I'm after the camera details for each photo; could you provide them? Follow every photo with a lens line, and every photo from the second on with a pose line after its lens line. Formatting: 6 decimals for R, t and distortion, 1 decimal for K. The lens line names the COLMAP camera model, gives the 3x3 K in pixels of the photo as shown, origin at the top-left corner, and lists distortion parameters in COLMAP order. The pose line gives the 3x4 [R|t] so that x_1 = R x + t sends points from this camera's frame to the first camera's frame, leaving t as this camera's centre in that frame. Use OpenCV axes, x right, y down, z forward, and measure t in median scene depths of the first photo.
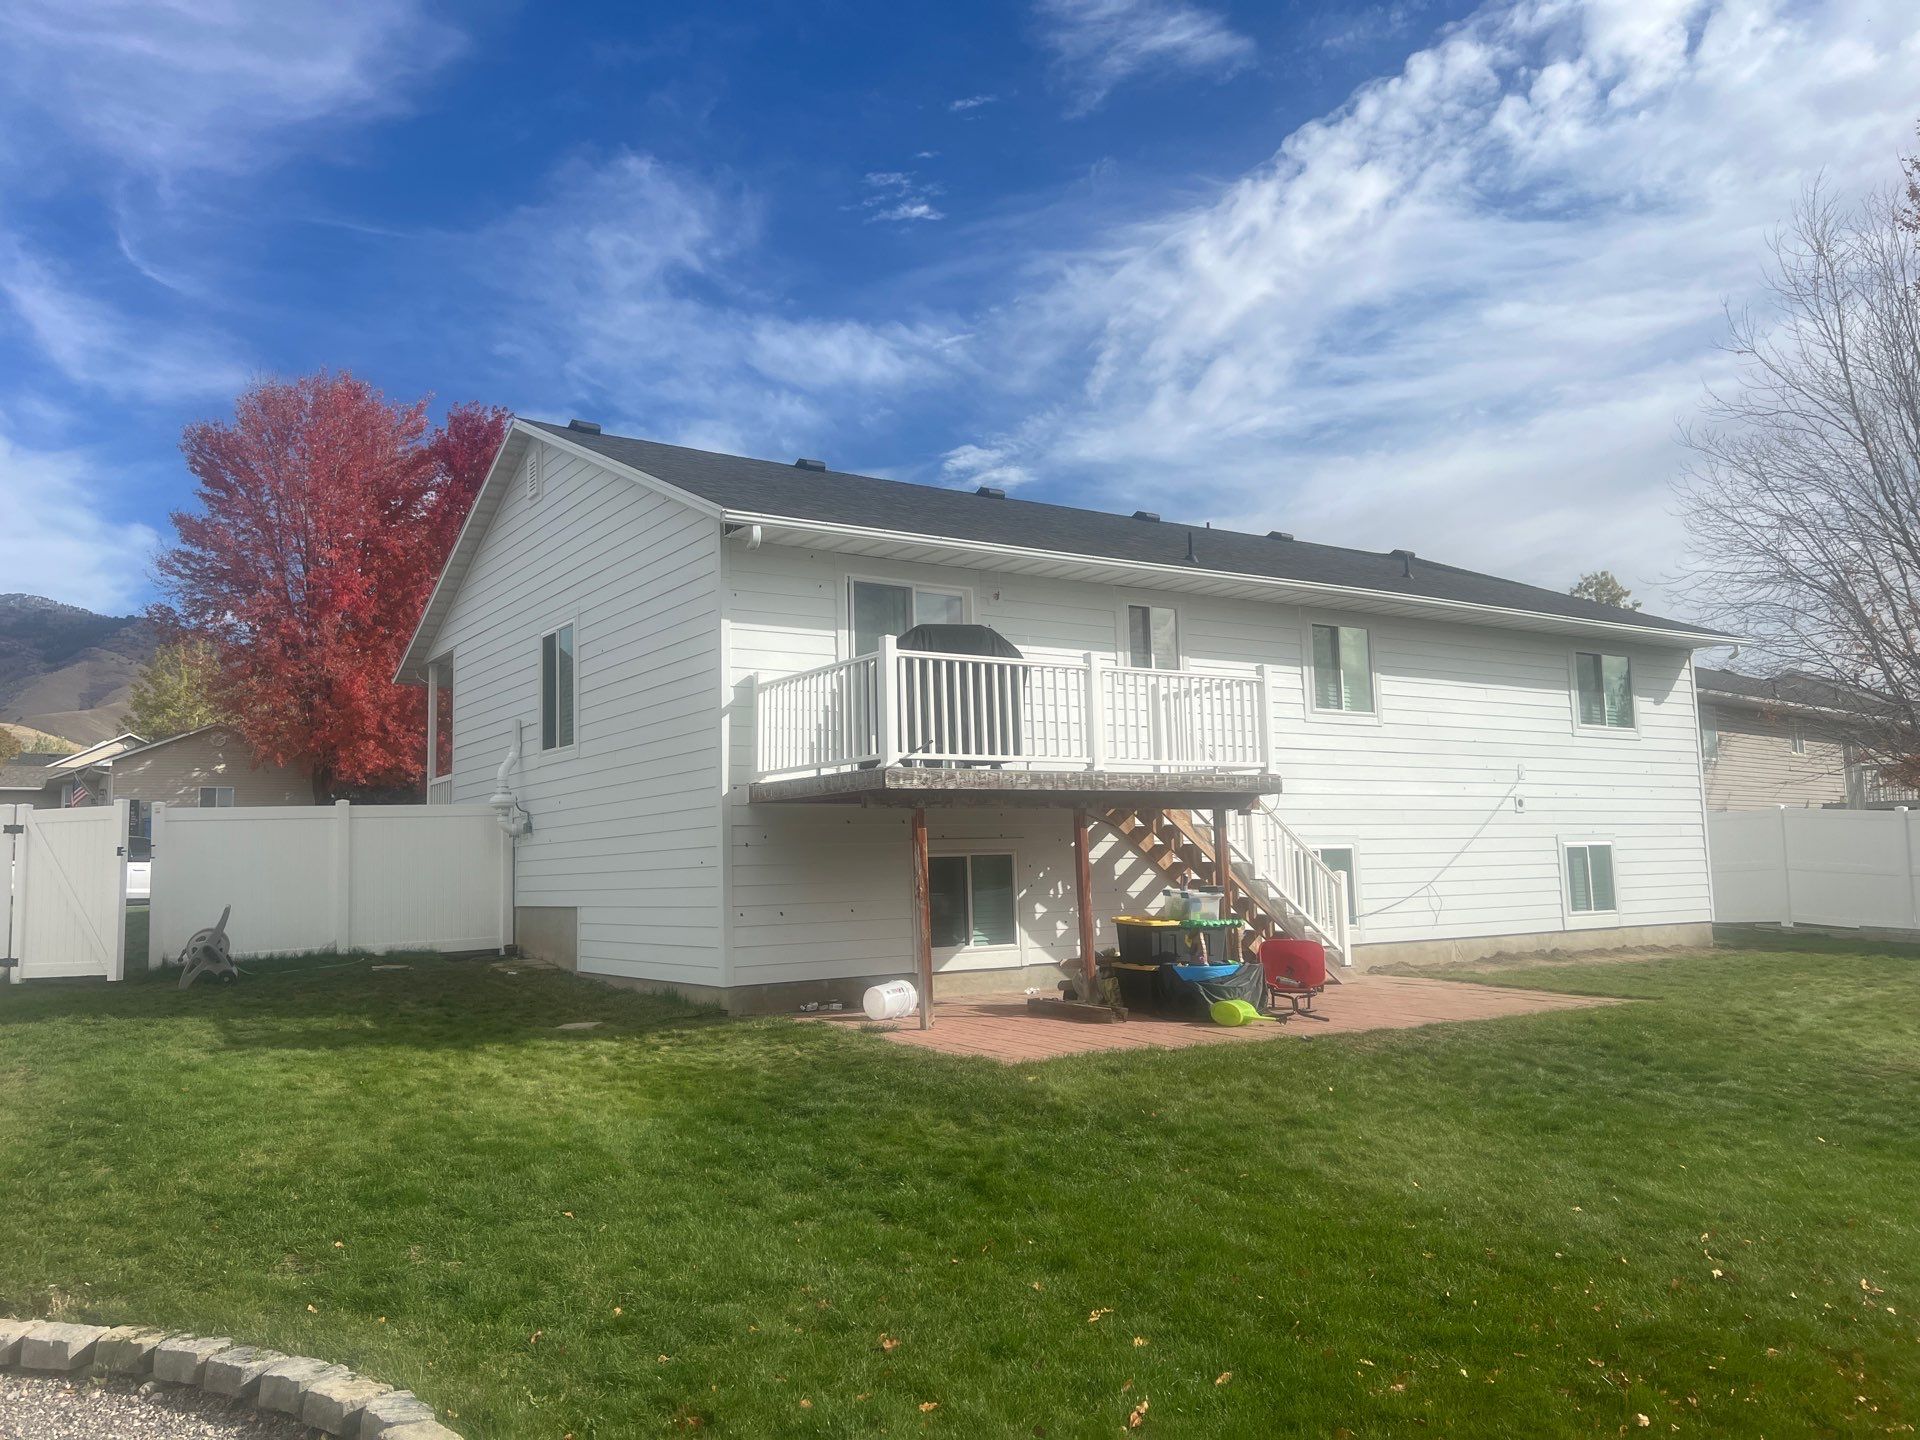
lens RADIAL K [[1487.4, 0, 1037.5], [0, 1487.4, 730.0], [0, 0, 1]] dist [0.077557, -0.097693]
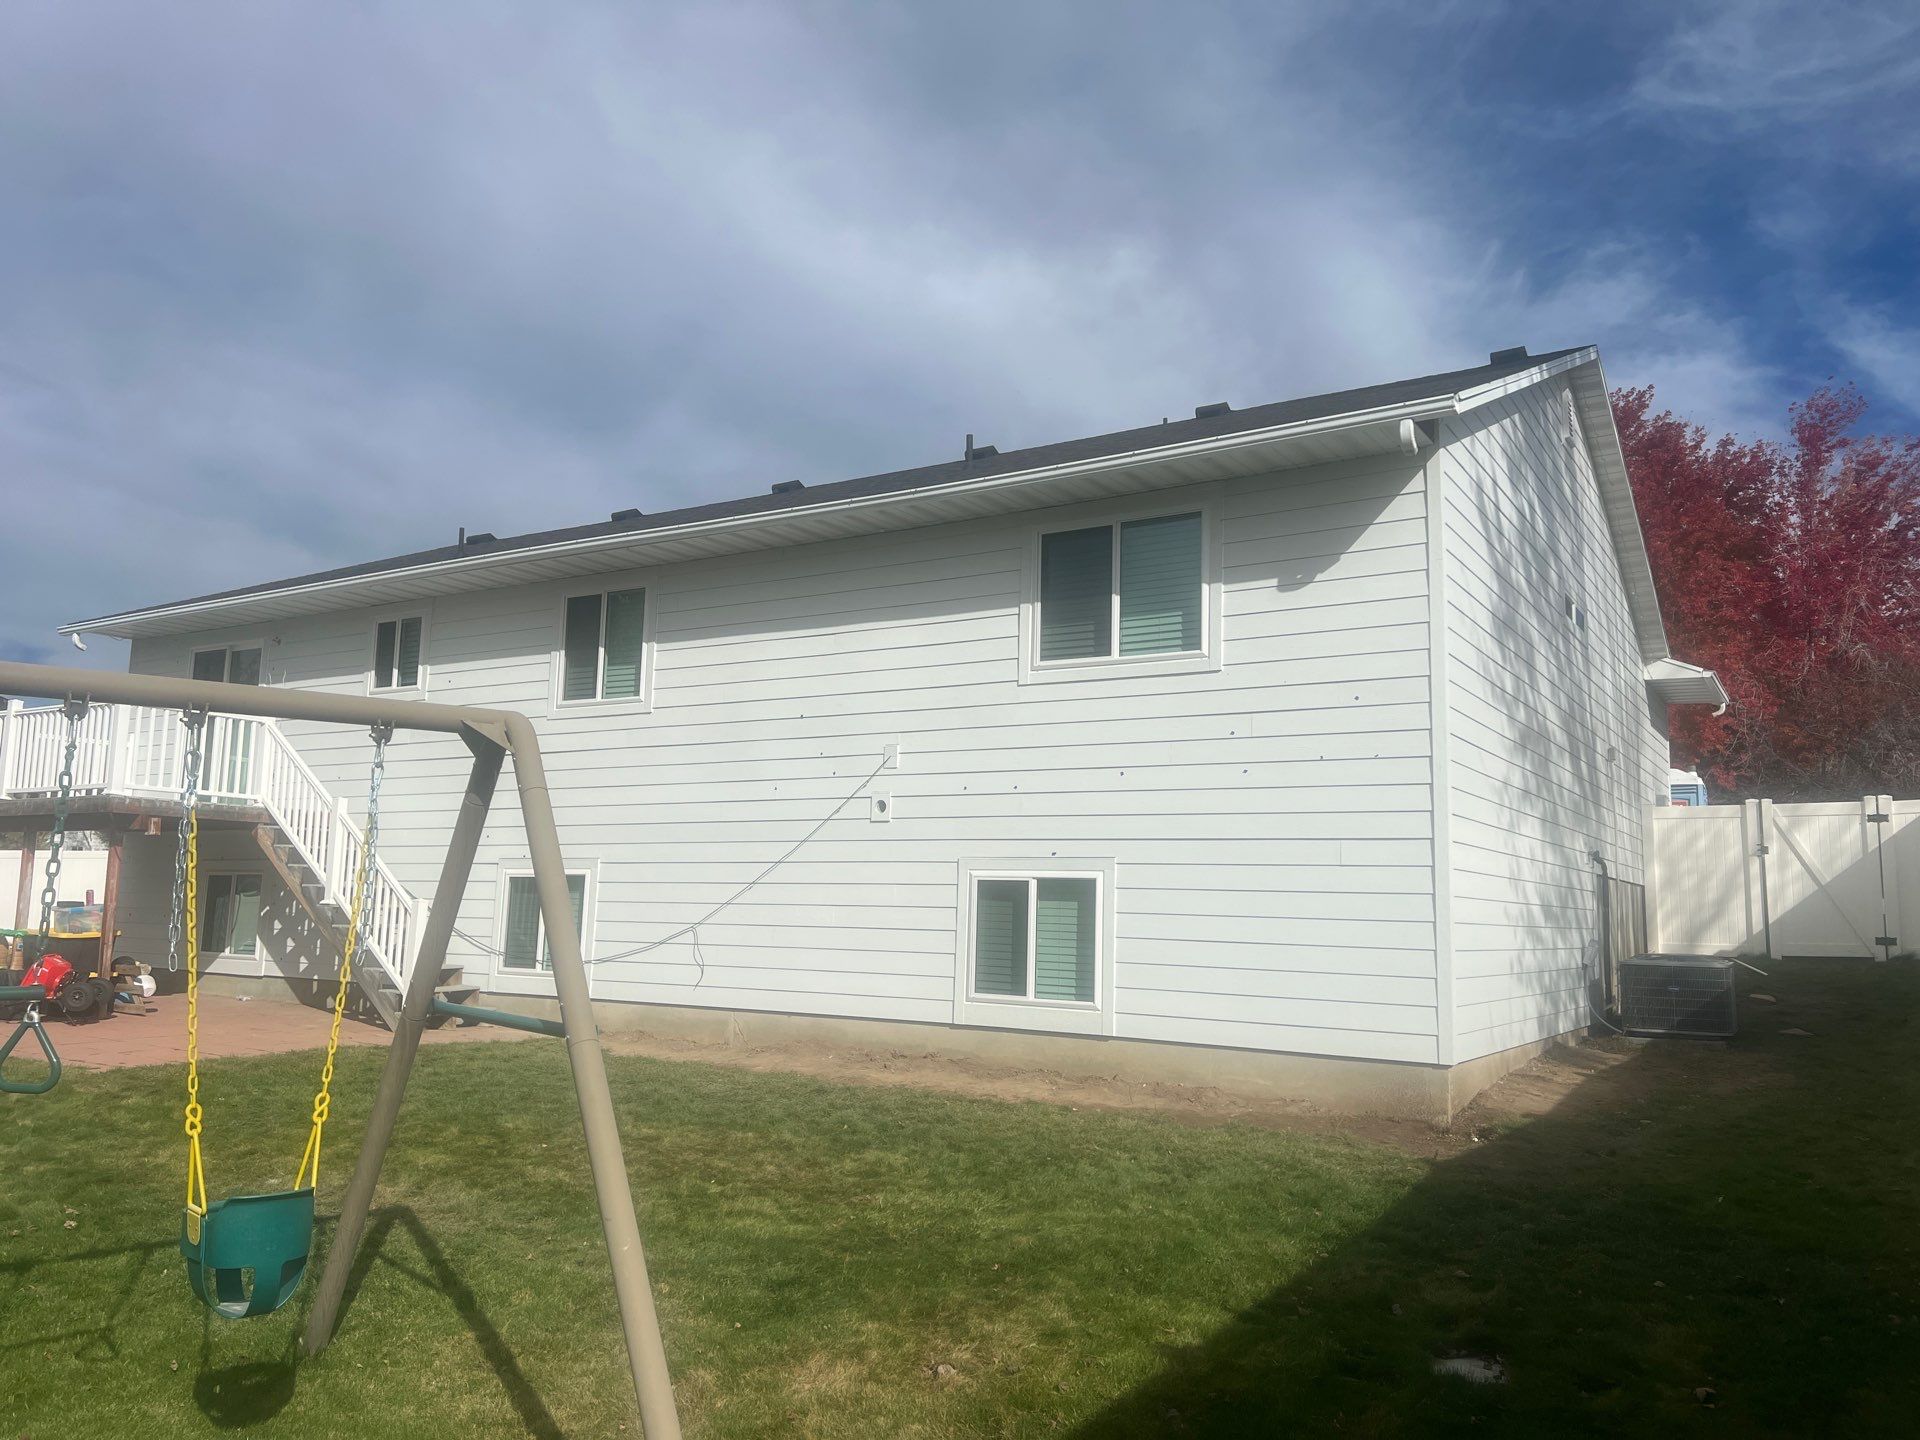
lens RADIAL K [[1422.2, 0, 947.2], [0, 1422.2, 732.7], [0, 0, 1]] dist [0.035945, -0.003985]
pose [[0.379171, -0.077222, -0.922099, 0.872600], [0.062219, 0.996384, -0.057858, 0.053743], [0.923233, -0.035433, 0.382604, 0.795531]]
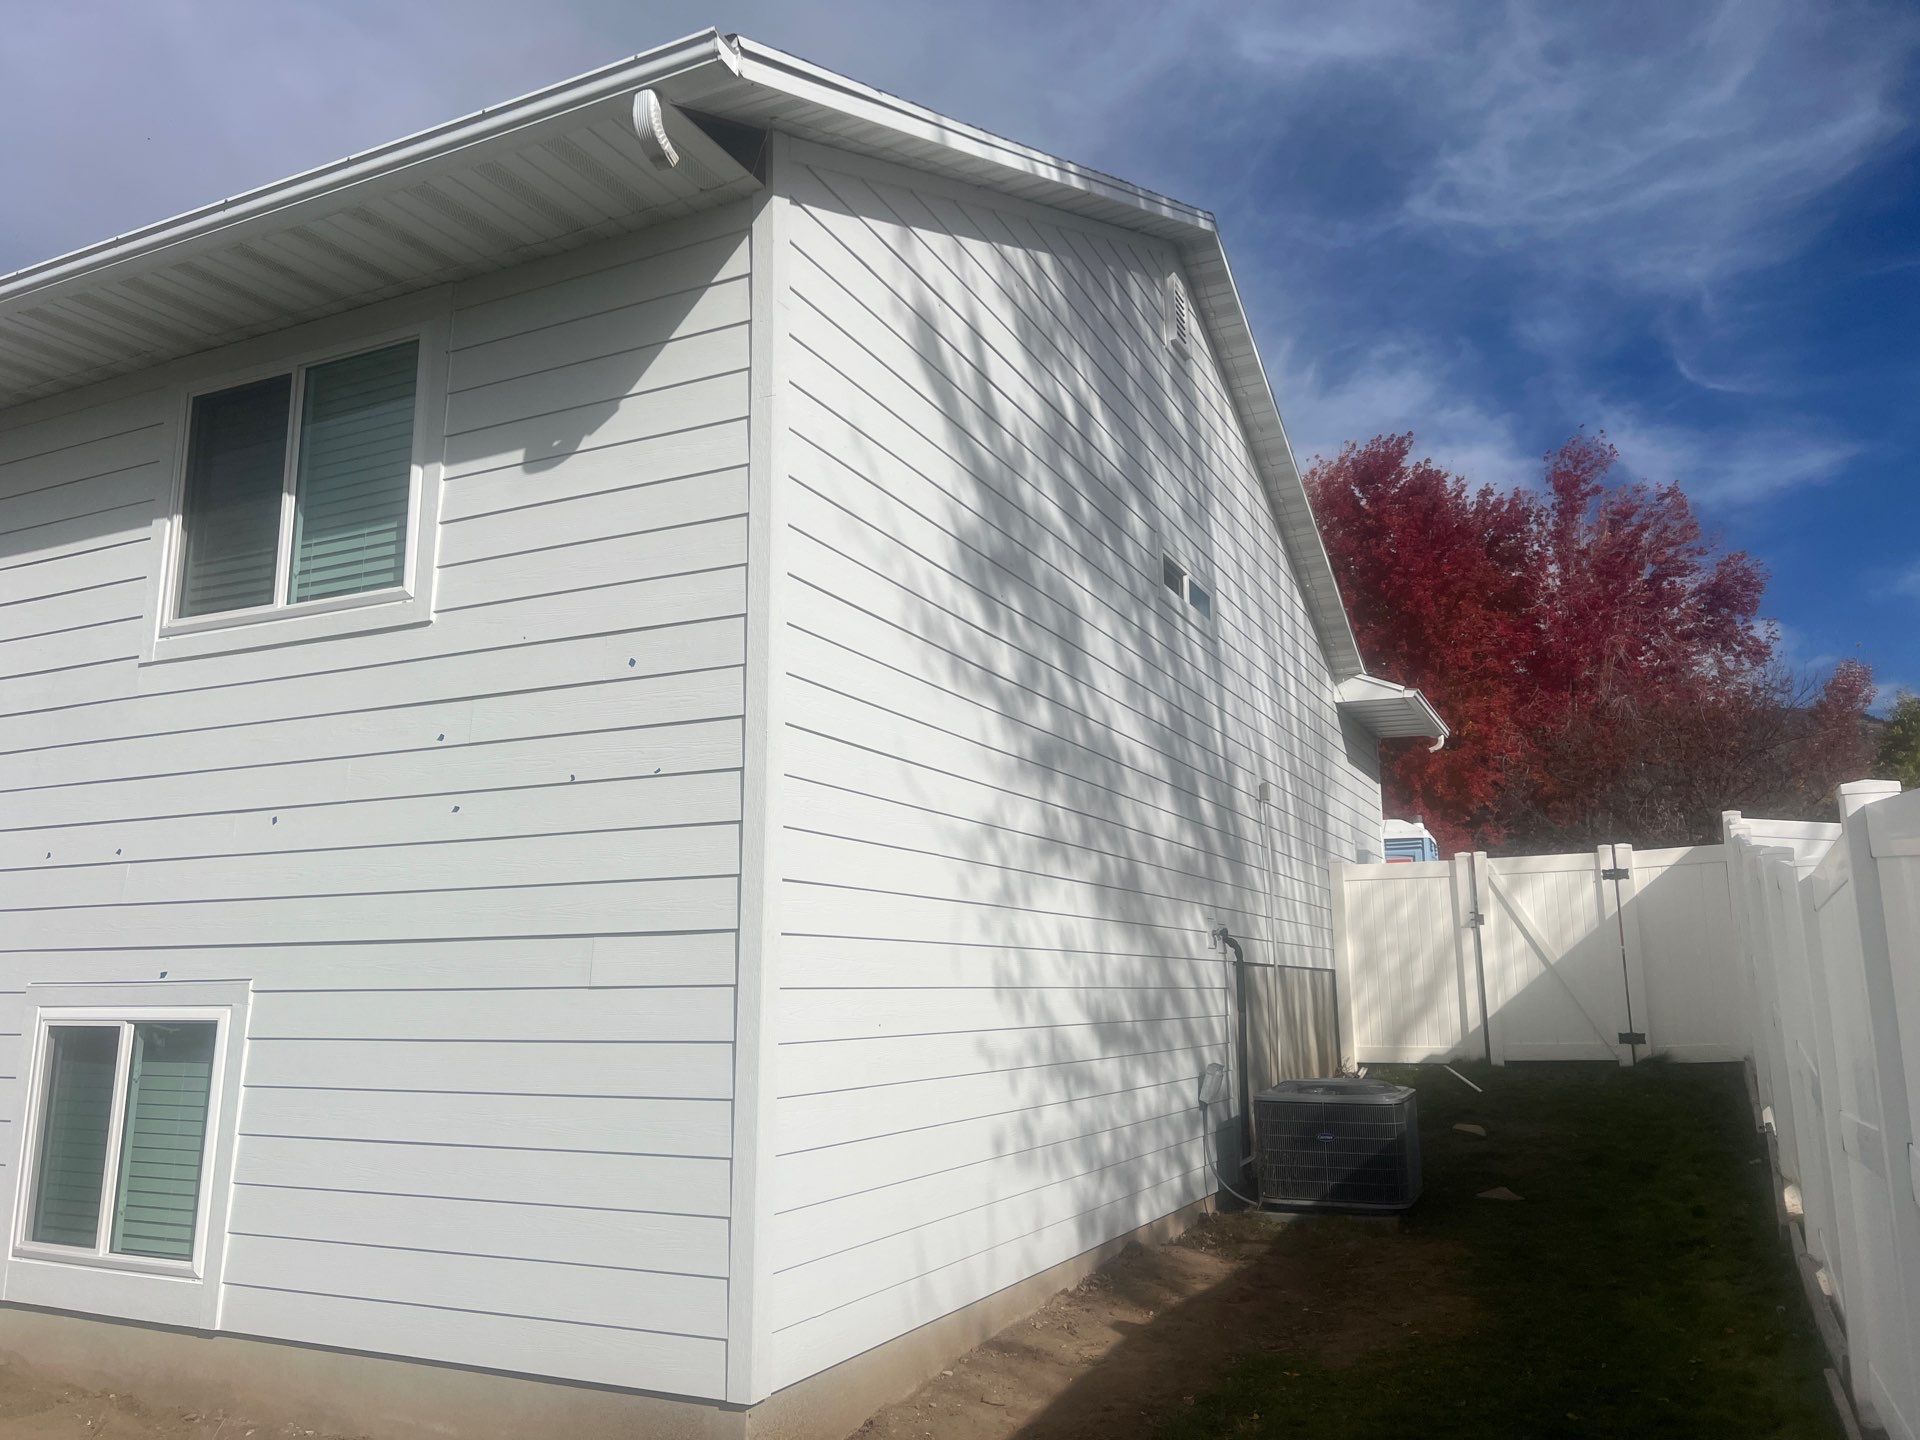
lens RADIAL K [[1424.8, 0, 960.0], [0, 1424.8, 720.0], [0, 0, 1]] dist [0.072329, -0.007063]
pose [[0.491176, -0.135086, -0.860522, 0.724633], [0.083028, 0.990664, -0.108124, 0.065344], [0.867094, -0.018339, 0.497806, 1.035963]]
